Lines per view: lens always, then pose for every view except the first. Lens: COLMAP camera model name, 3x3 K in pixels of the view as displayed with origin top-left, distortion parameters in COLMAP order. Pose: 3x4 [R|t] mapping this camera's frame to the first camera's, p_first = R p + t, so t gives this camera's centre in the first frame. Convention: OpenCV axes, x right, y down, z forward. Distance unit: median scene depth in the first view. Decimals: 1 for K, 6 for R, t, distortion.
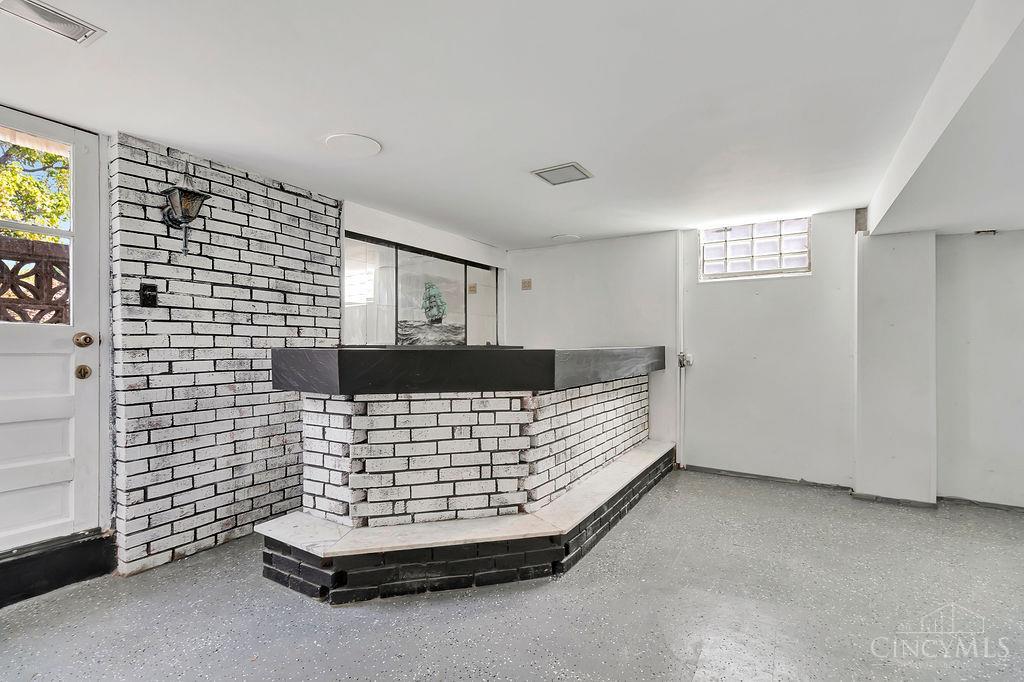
lens RADIAL K [[469.1, 0, 509.5], [0, 469.1, 348.7], [0, 0, 1]] dist [-0.005049, -0.000441]
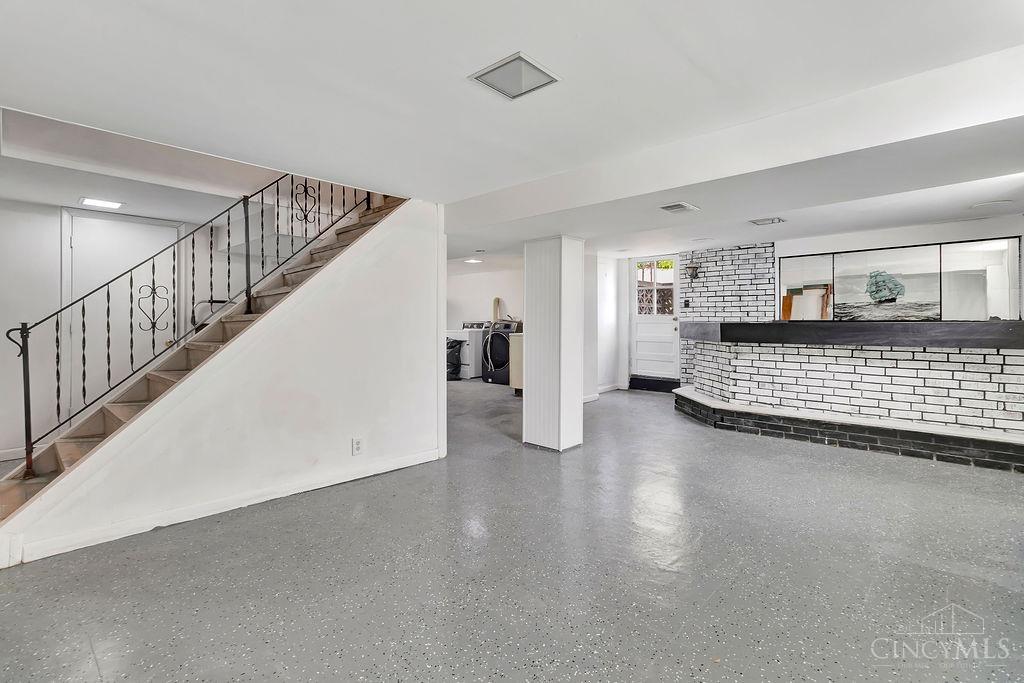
lens RADIAL K [[469.1, 0, 508.8], [0, 469.1, 331.5], [0, 0, 1]] dist [-0.005049, -0.000441]
pose [[-0.195932, 0.022886, -0.980350, 1.864389], [-0.004871, 0.999693, 0.024312, -0.004124], [0.980605, 0.009539, -0.195760, 0.381145]]
